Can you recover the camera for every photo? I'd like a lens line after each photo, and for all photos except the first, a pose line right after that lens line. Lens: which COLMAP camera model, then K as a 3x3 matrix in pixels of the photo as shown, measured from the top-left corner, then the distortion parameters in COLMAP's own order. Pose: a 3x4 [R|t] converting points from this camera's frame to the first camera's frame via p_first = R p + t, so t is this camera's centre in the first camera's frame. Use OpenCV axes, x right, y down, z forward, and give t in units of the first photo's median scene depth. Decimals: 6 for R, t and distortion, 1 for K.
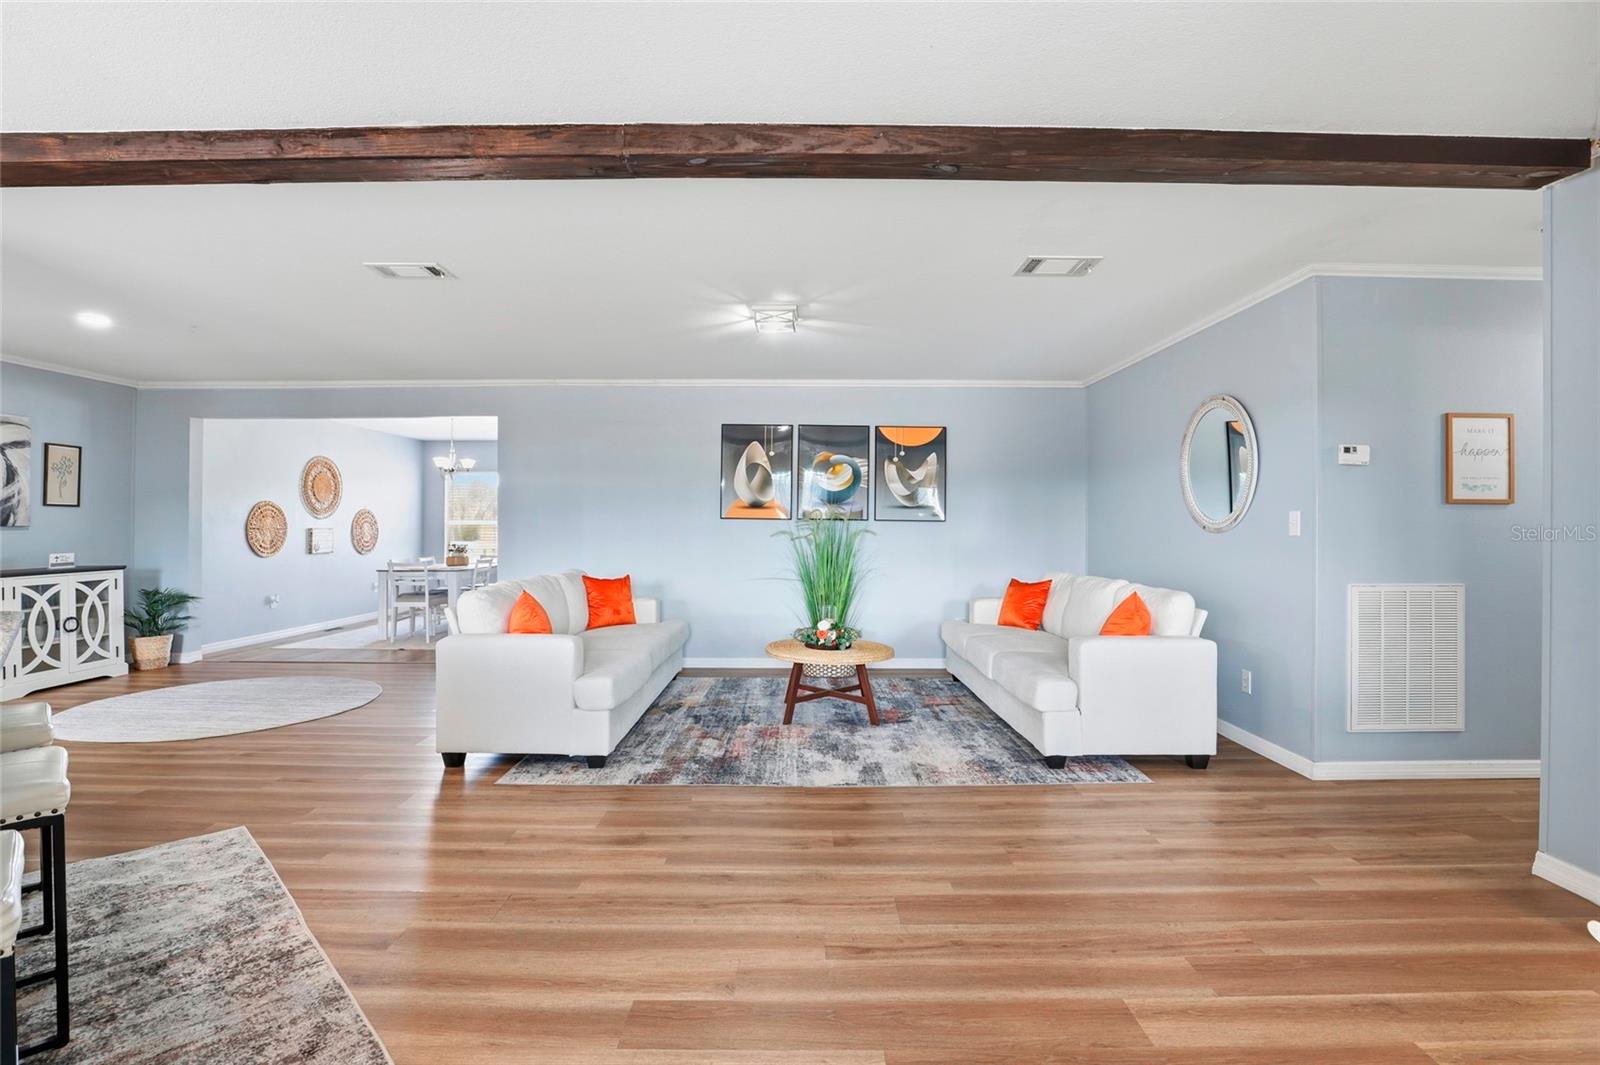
lens RADIAL K [[747.9, 0, 802.9], [0, 747.9, 523.0], [0, 0, 1]] dist [-0.035515, 0.006826]
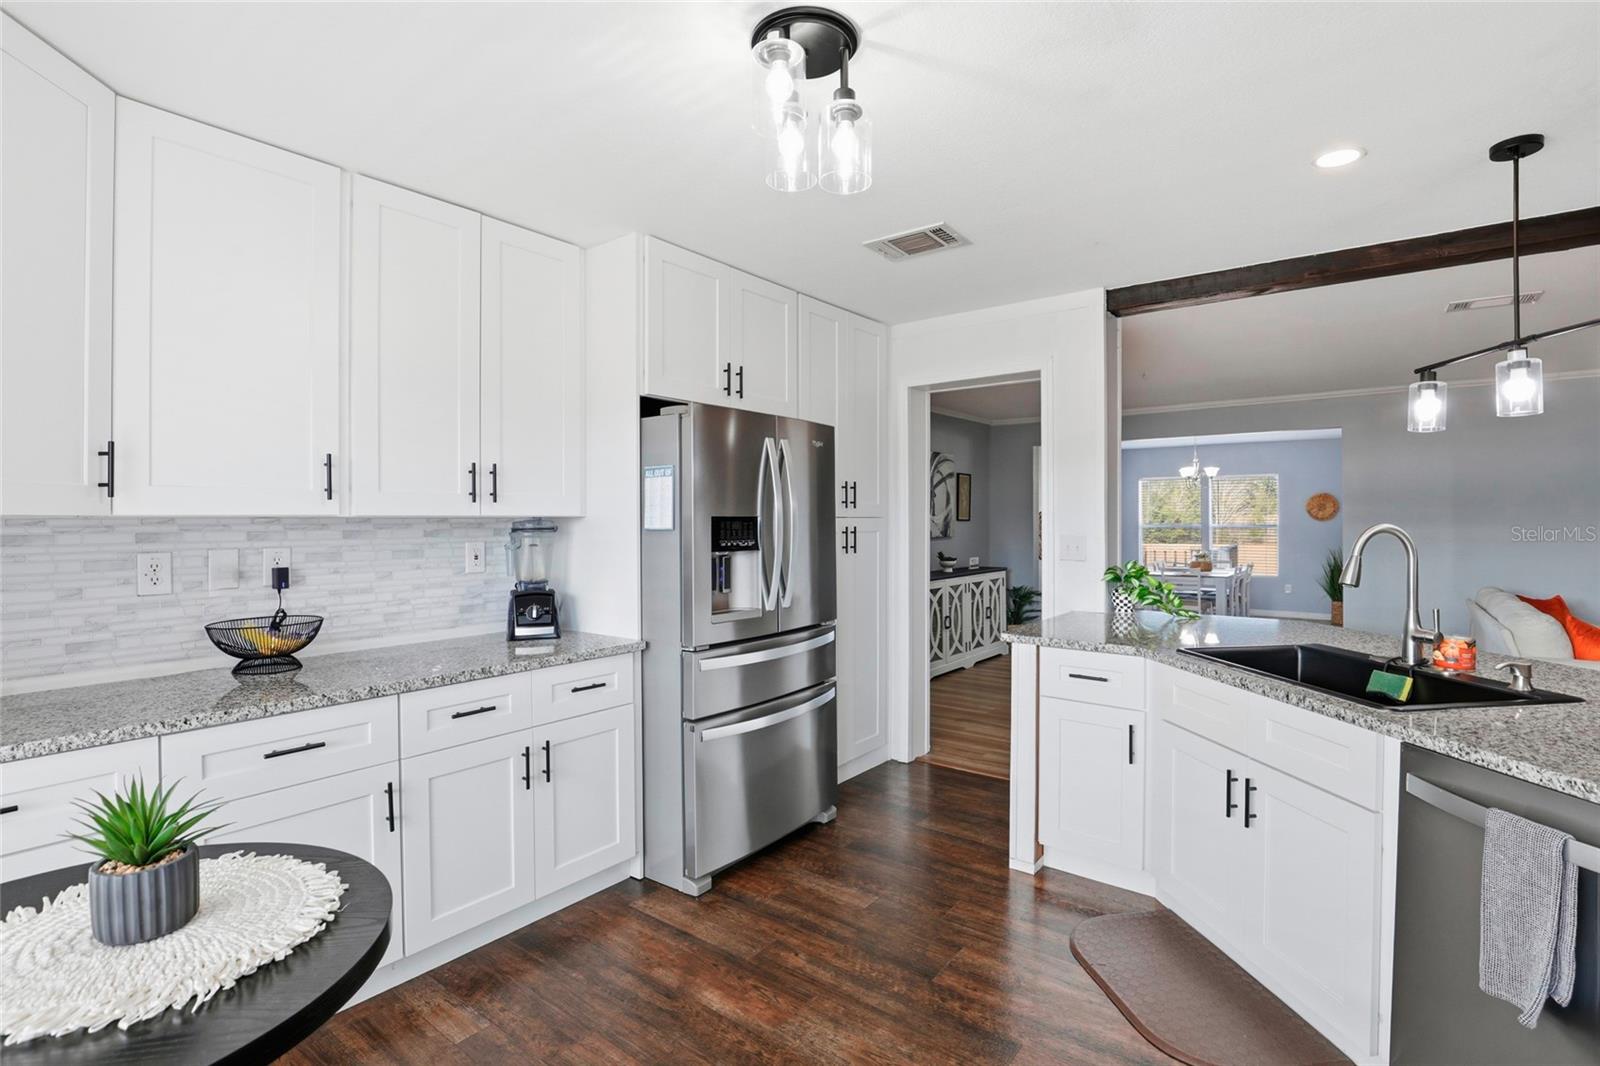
lens RADIAL K [[751.8, 0, 808.7], [0, 751.8, 526.0], [0, 0, 1]] dist [-0.027854, 0.000793]
pose [[0.793730, -0.000854, -0.608270, -0.422322], [0.006933, 0.999947, 0.007643, -0.026571], [0.608231, -0.010283, 0.793693, -0.249096]]
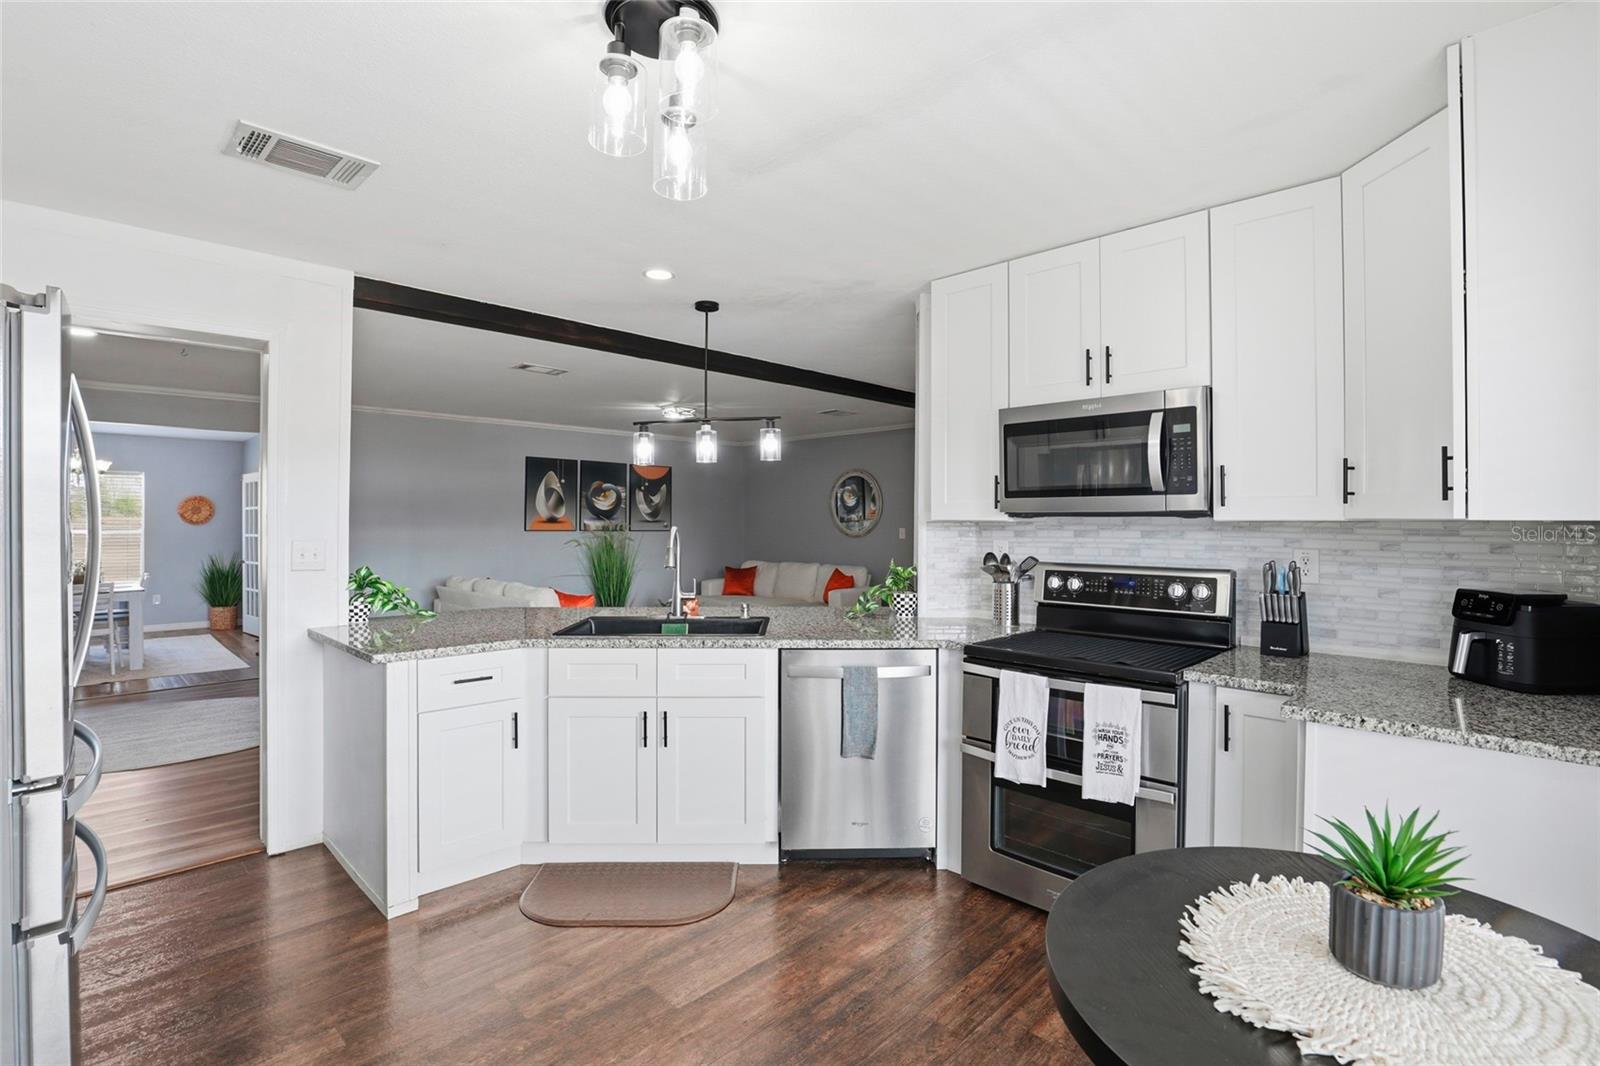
lens RADIAL K [[747.9, 0, 802.9], [0, 747.9, 523.5], [0, 0, 1]] dist [-0.035515, 0.006826]
pose [[0.699376, -0.003960, 0.714743, -0.768749], [0.000264, 0.999986, 0.005282, -0.028043], [-0.714754, -0.003506, 0.699368, -0.248376]]
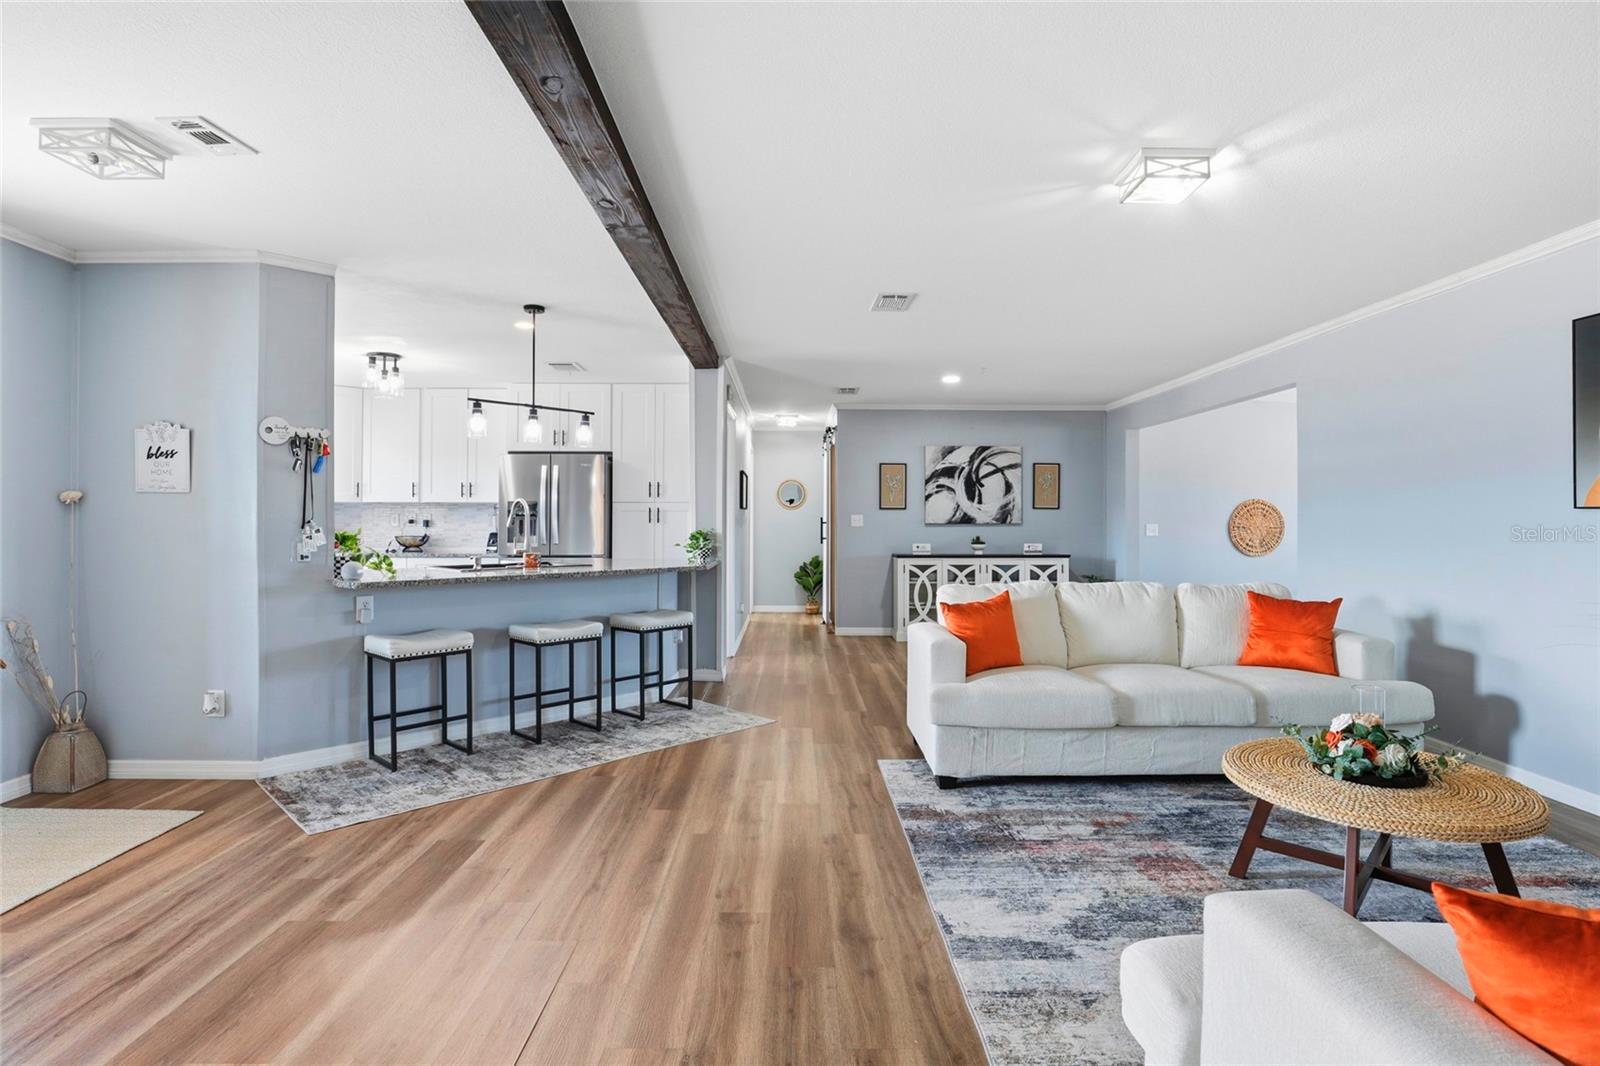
lens RADIAL K [[793.5, 0, 806.3], [0, 793.5, 514.8], [0, 0, 1]] dist [-0.026579, -0.000170]
pose [[0.016513, -0.011728, -0.999795, 0.449440], [-0.000744, 0.999931, -0.011742, 0.005333], [0.999863, 0.000938, 0.016503, 0.534055]]
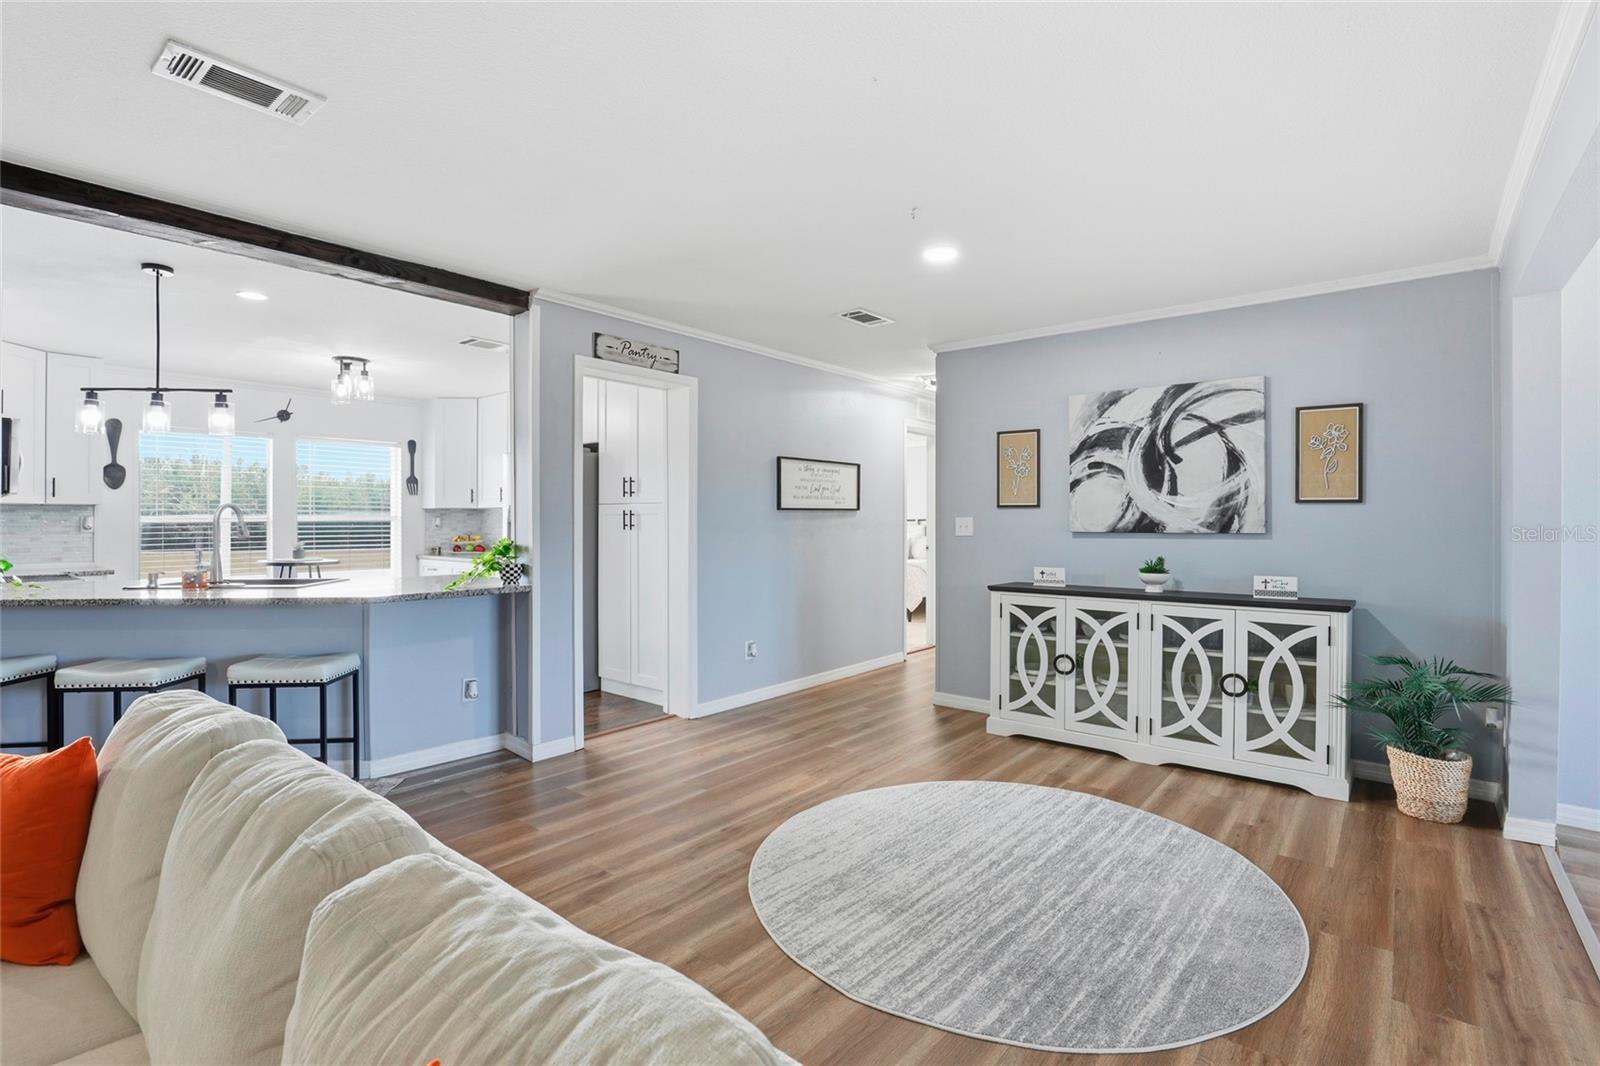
lens RADIAL K [[743.9, 0, 805.8], [0, 743.9, 518.9], [0, 0, 1]] dist [-0.035279, 0.005918]
pose [[-0.635222, -0.004019, -0.772319, -0.240218], [-0.001021, 0.999990, -0.004364, -0.006033], [0.772329, -0.001983, -0.635220, 1.063163]]
